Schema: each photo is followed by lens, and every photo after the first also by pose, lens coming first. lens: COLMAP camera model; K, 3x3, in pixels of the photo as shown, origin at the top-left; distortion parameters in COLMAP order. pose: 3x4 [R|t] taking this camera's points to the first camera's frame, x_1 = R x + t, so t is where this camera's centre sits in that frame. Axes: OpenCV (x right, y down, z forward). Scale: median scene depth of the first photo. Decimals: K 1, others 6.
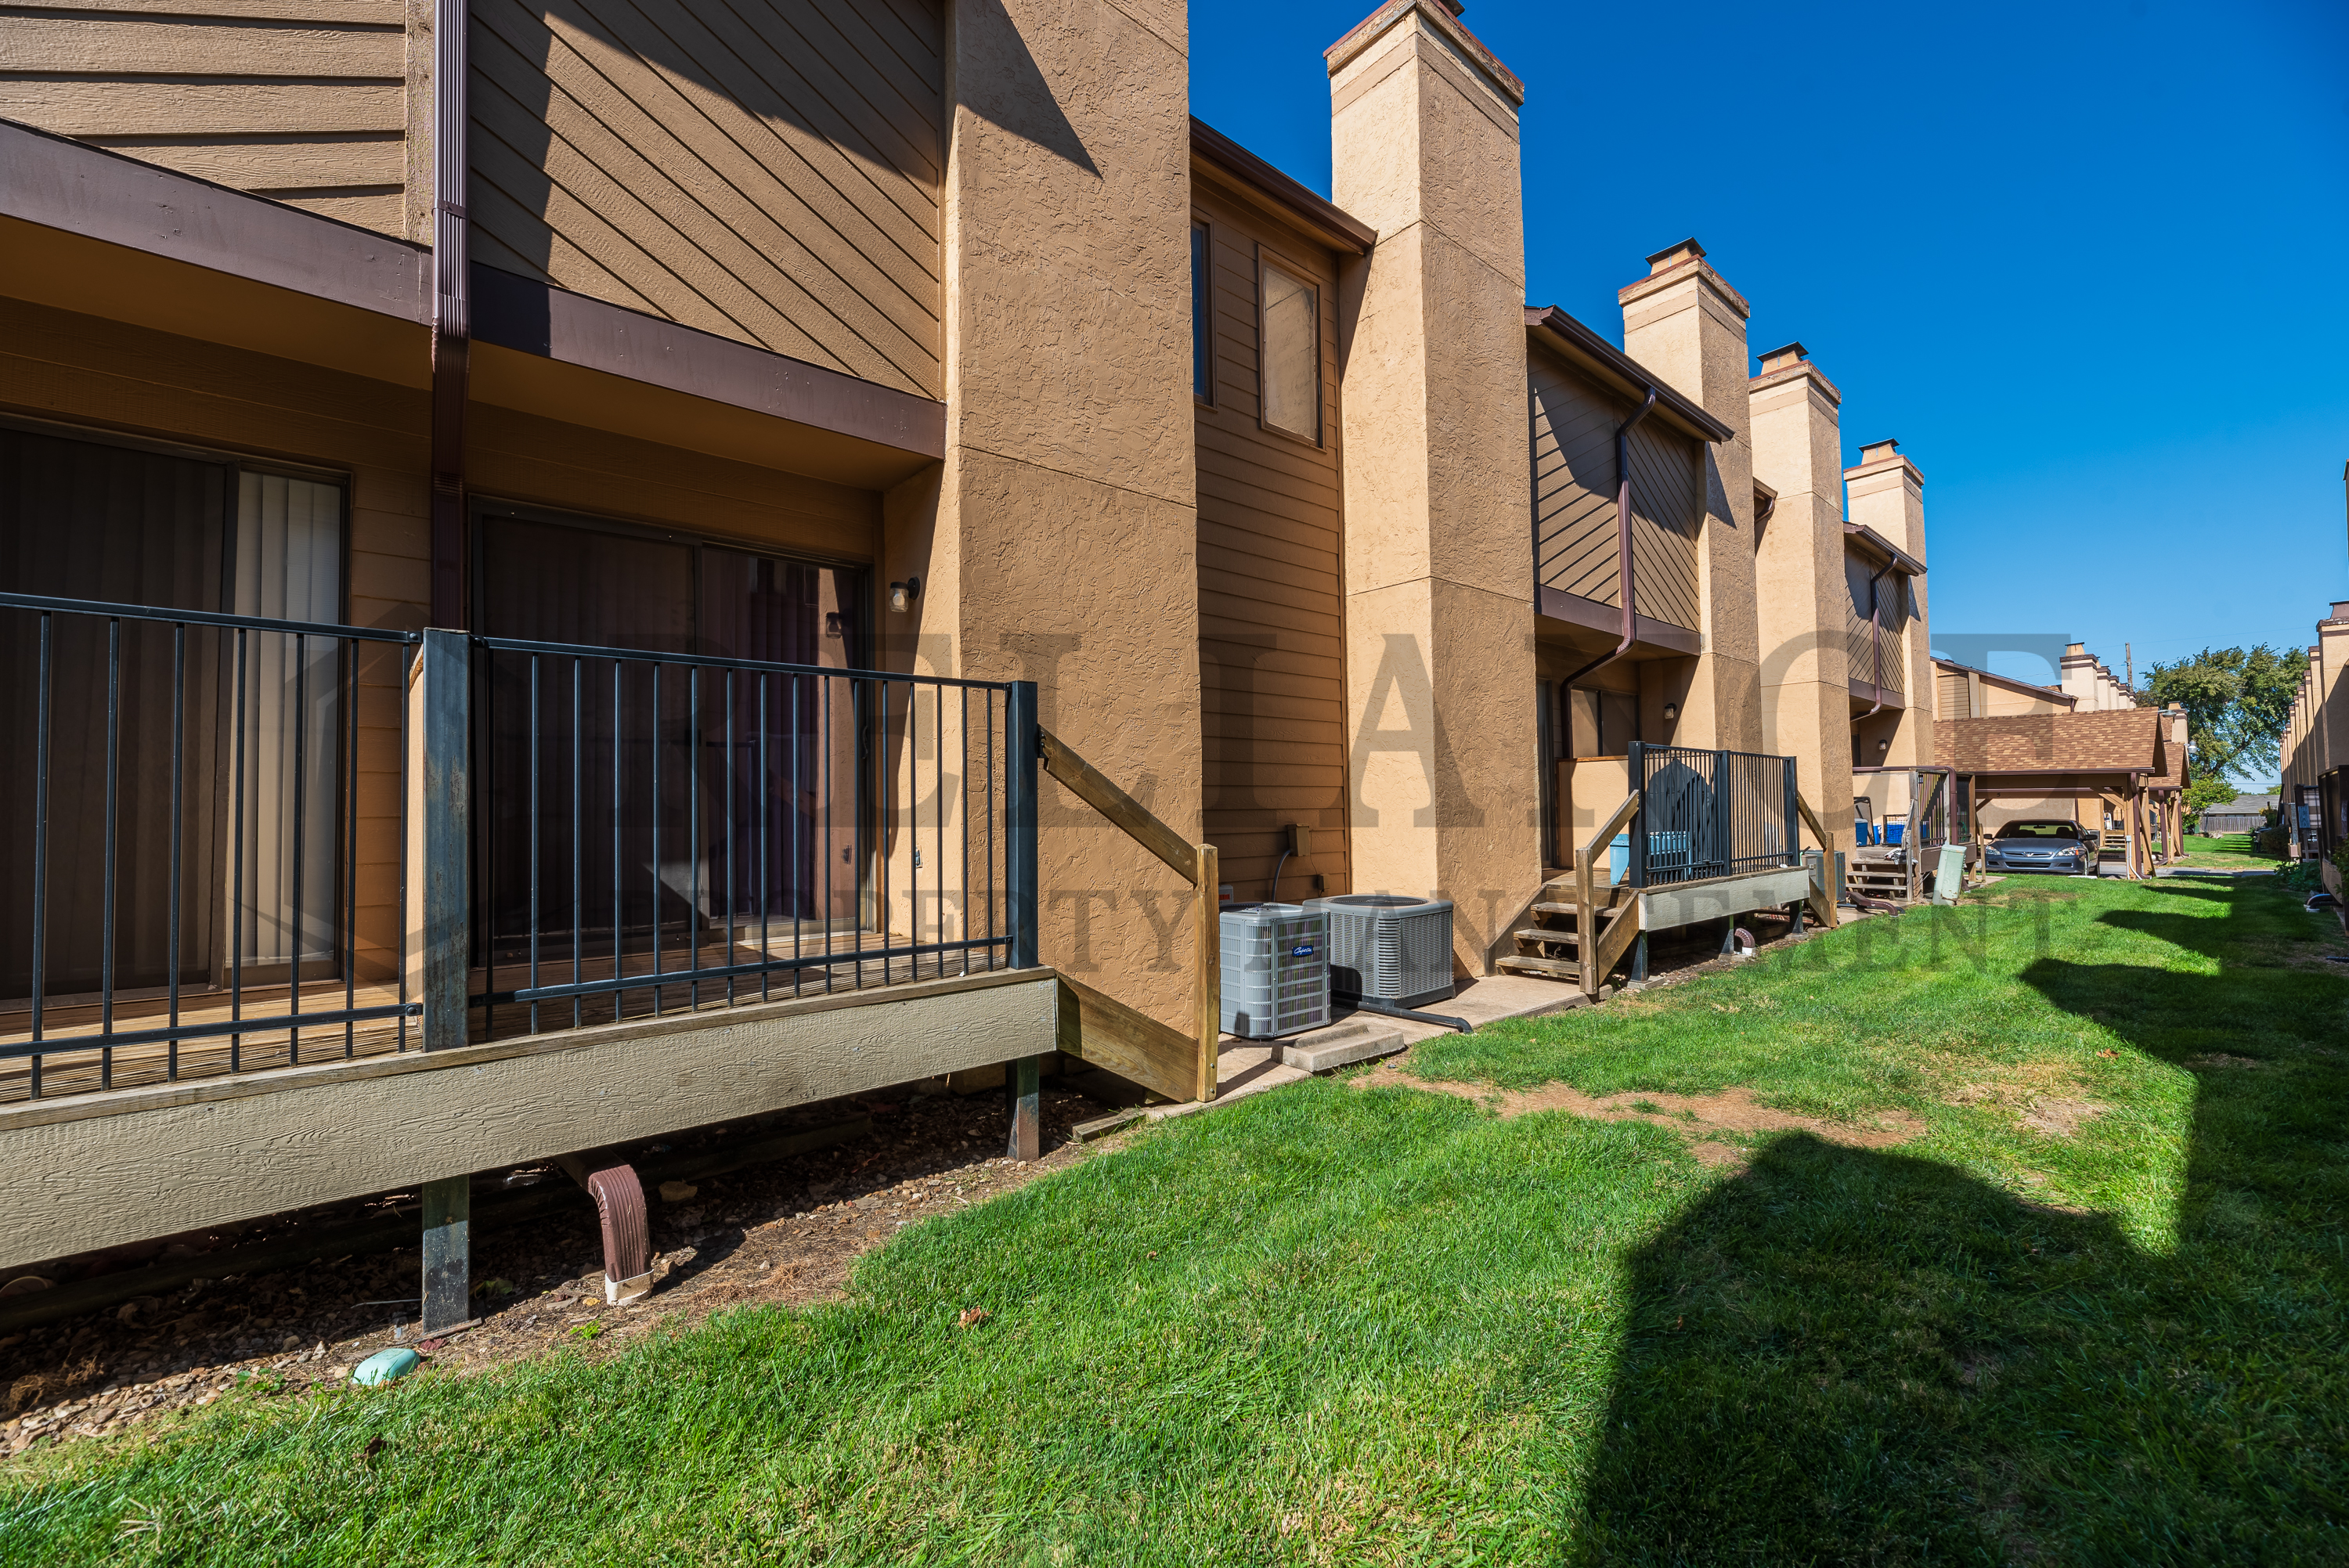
lens RADIAL K [[947.4, 0, 1149.4], [0, 947.4, 796.6], [0, 0, 1]] dist [-0.002156, -0.000289]
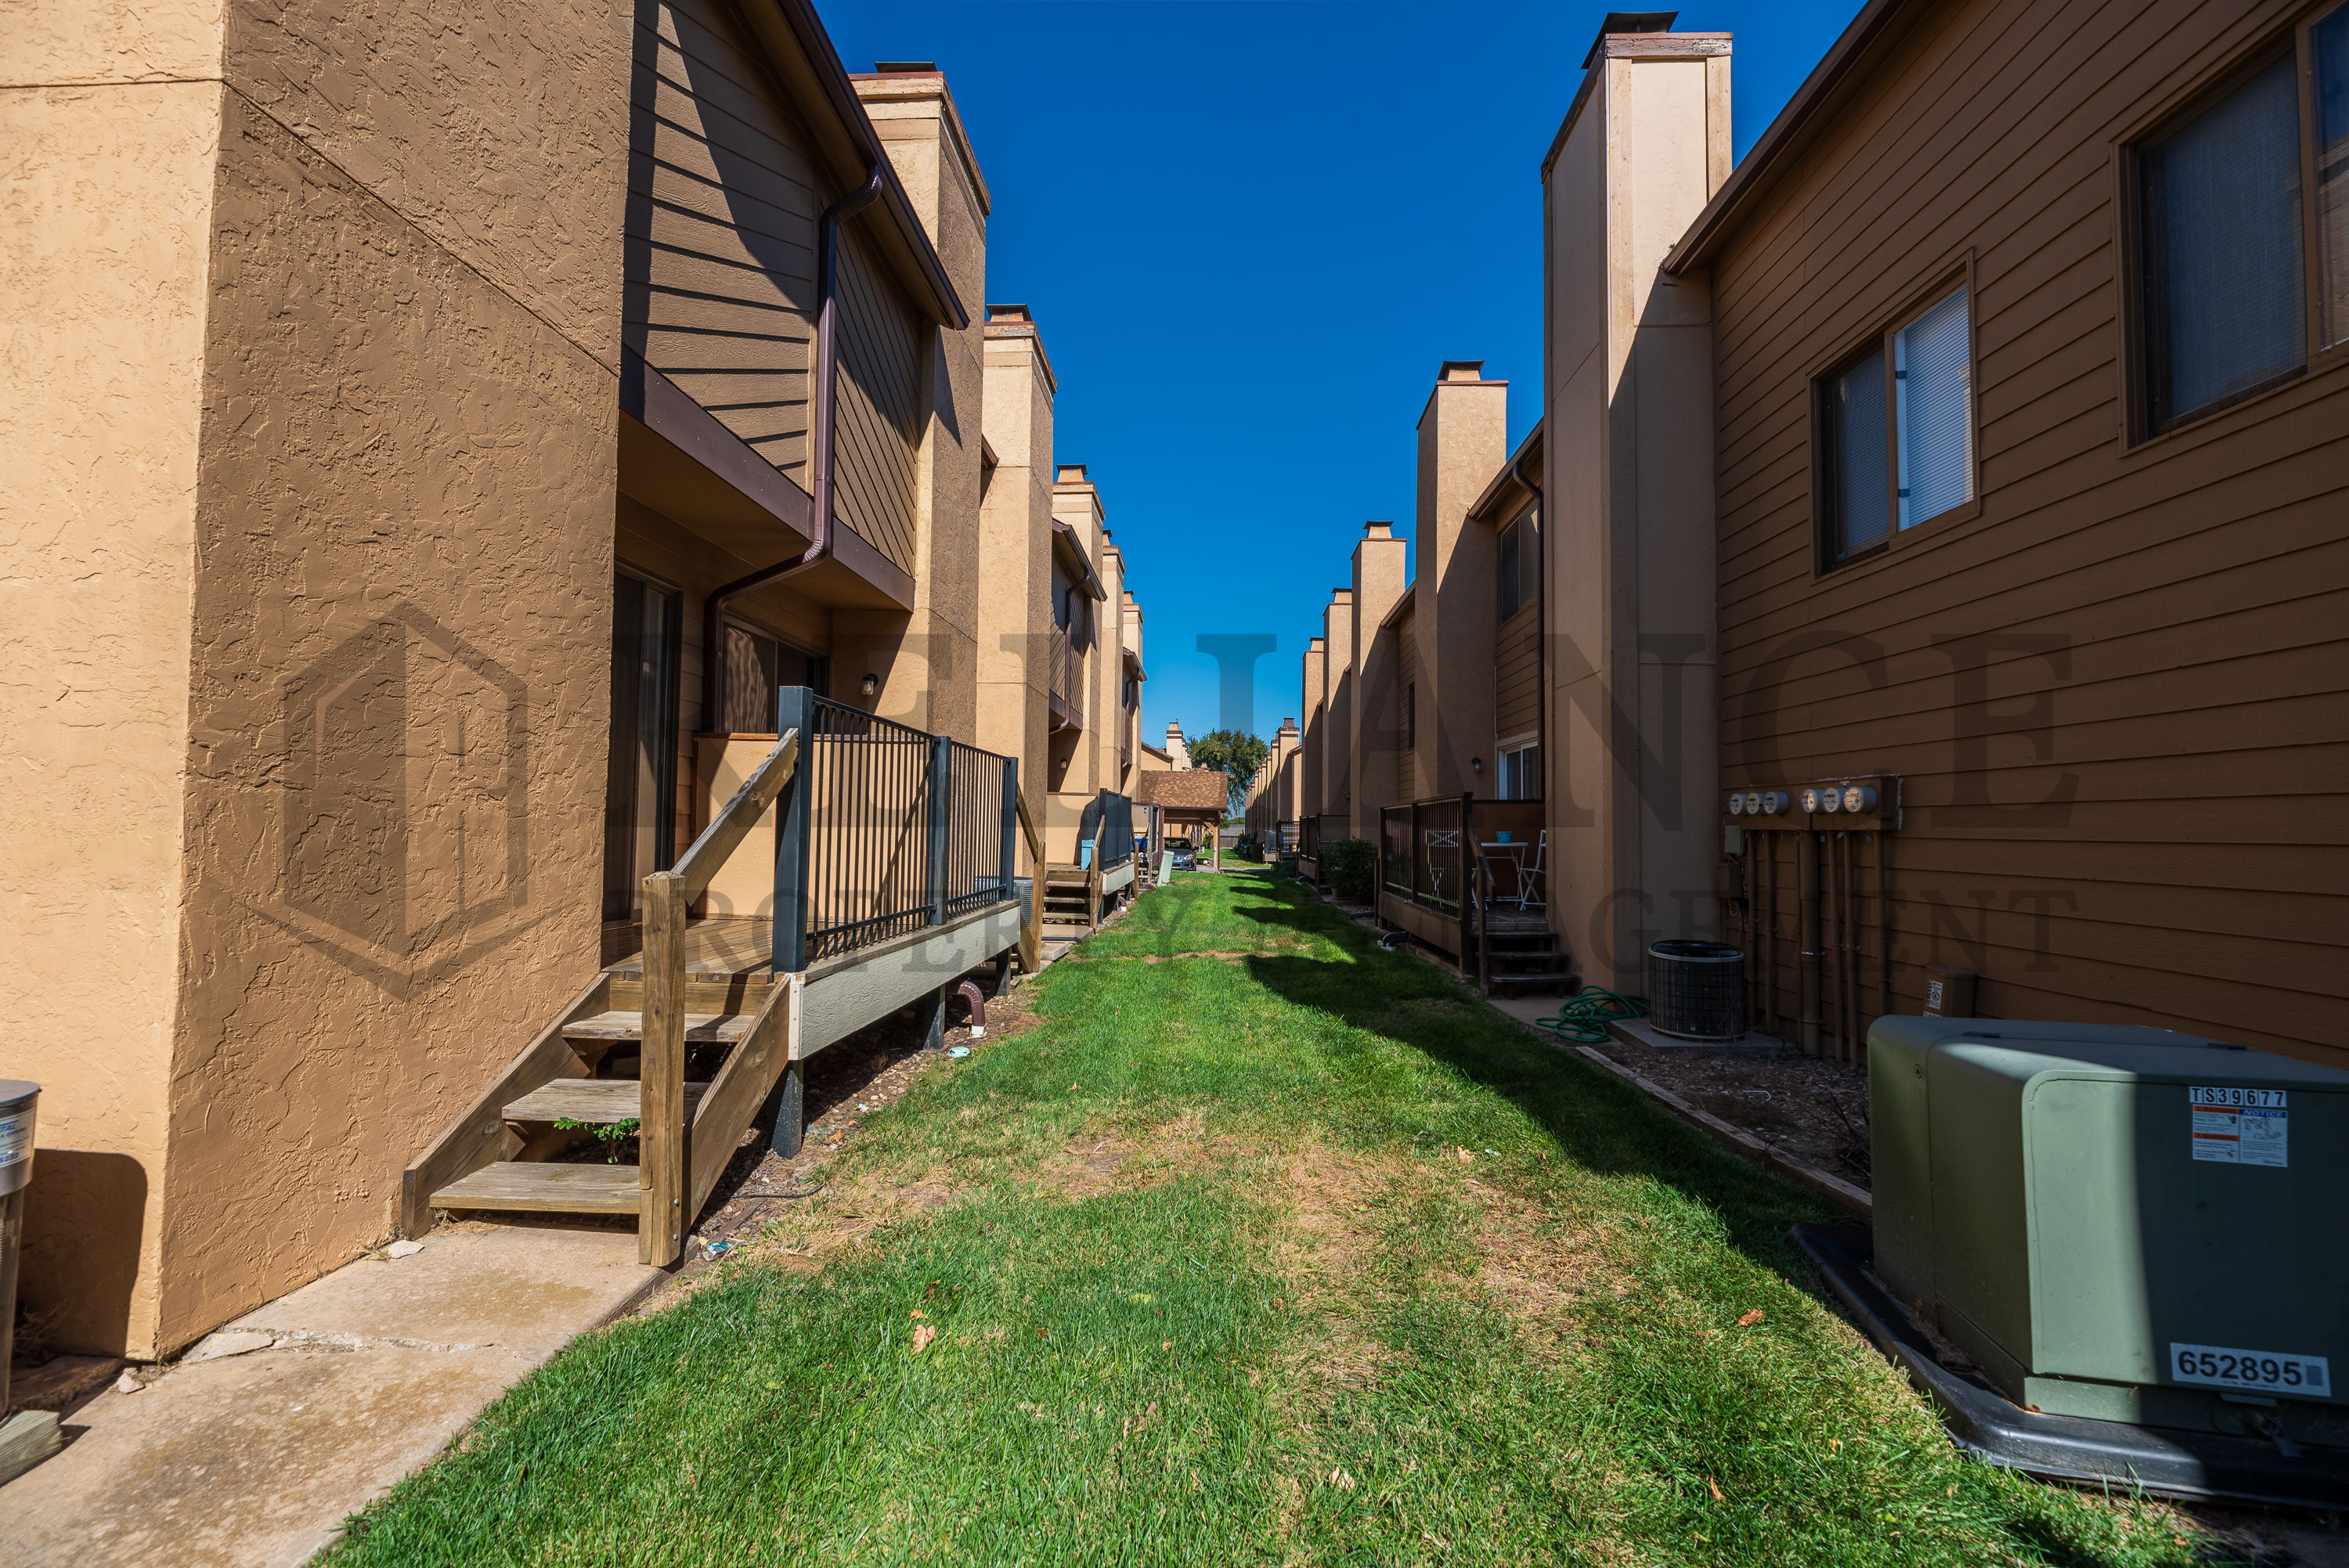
lens RADIAL K [[947.4, 0, 1150.6], [0, 947.4, 794.0], [0, 0, 1]] dist [-0.002156, -0.000289]
pose [[0.693738, 0.063944, 0.717383, 0.196831], [-0.050336, 0.997920, -0.040273, 0.015636], [-0.718466, -0.008171, 0.695514, 0.363466]]
